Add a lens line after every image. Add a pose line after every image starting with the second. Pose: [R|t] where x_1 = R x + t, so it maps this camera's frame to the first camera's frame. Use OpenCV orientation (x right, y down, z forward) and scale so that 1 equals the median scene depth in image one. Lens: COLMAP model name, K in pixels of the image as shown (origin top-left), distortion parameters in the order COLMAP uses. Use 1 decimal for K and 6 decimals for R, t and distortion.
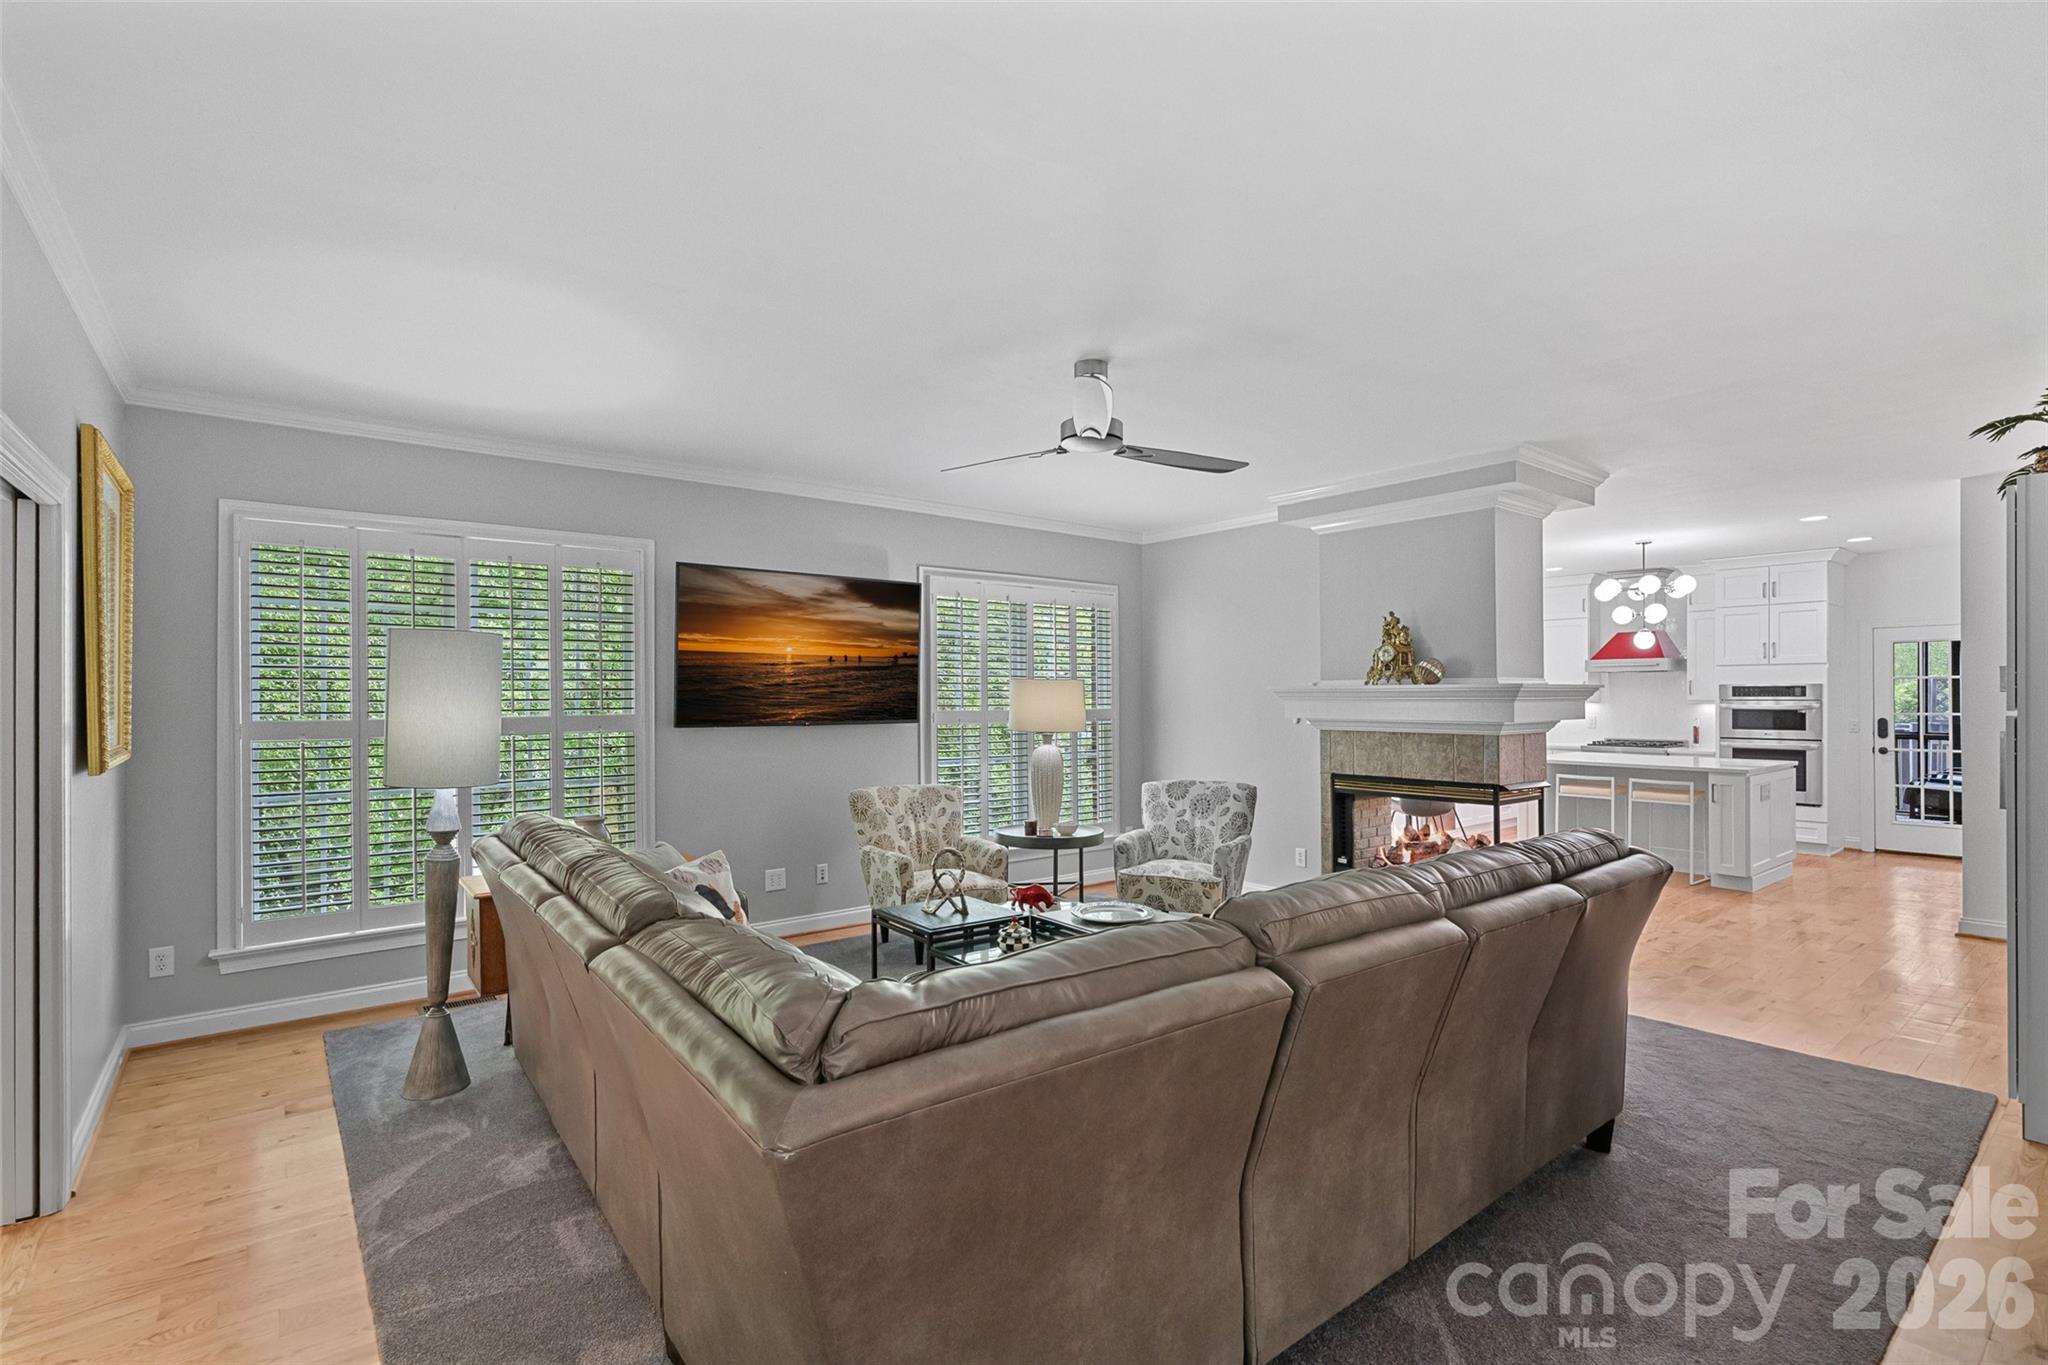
lens RADIAL K [[936.9, 0, 1016.2], [0, 936.9, 692.7], [0, 0, 1]] dist [-0.004870, -0.000204]
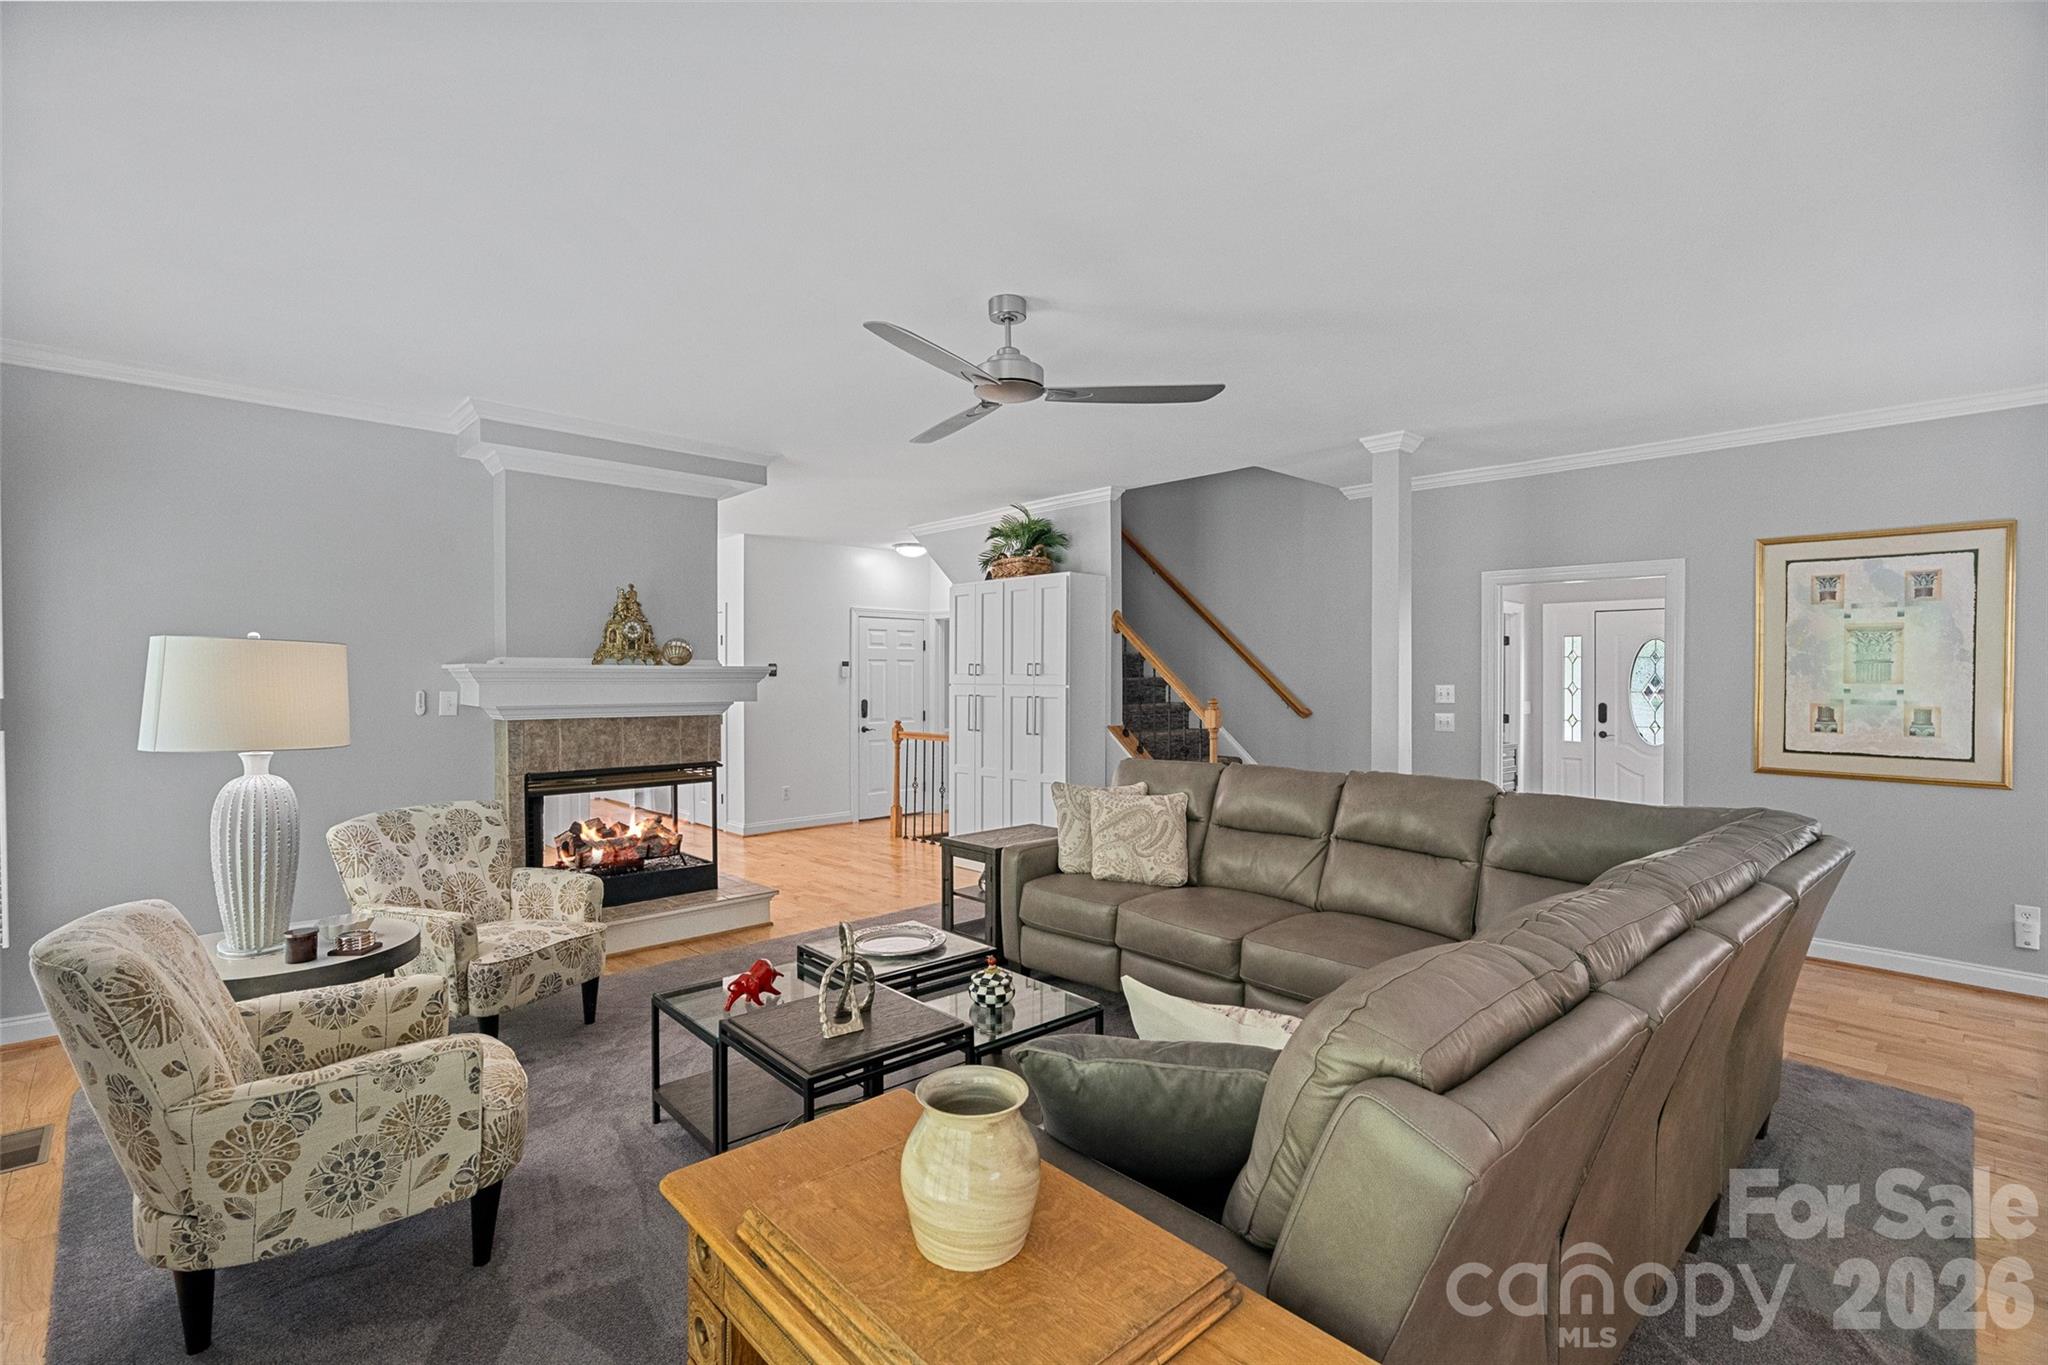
lens RADIAL K [[936.9, 0, 1018.8], [0, 936.9, 682.2], [0, 0, 1]] dist [-0.004870, -0.000204]
pose [[-0.075869, -0.005795, 0.997101, -0.721948], [-0.008918, 0.999947, 0.005133, -0.000090], [-0.997078, -0.008503, -0.075917, 0.952033]]
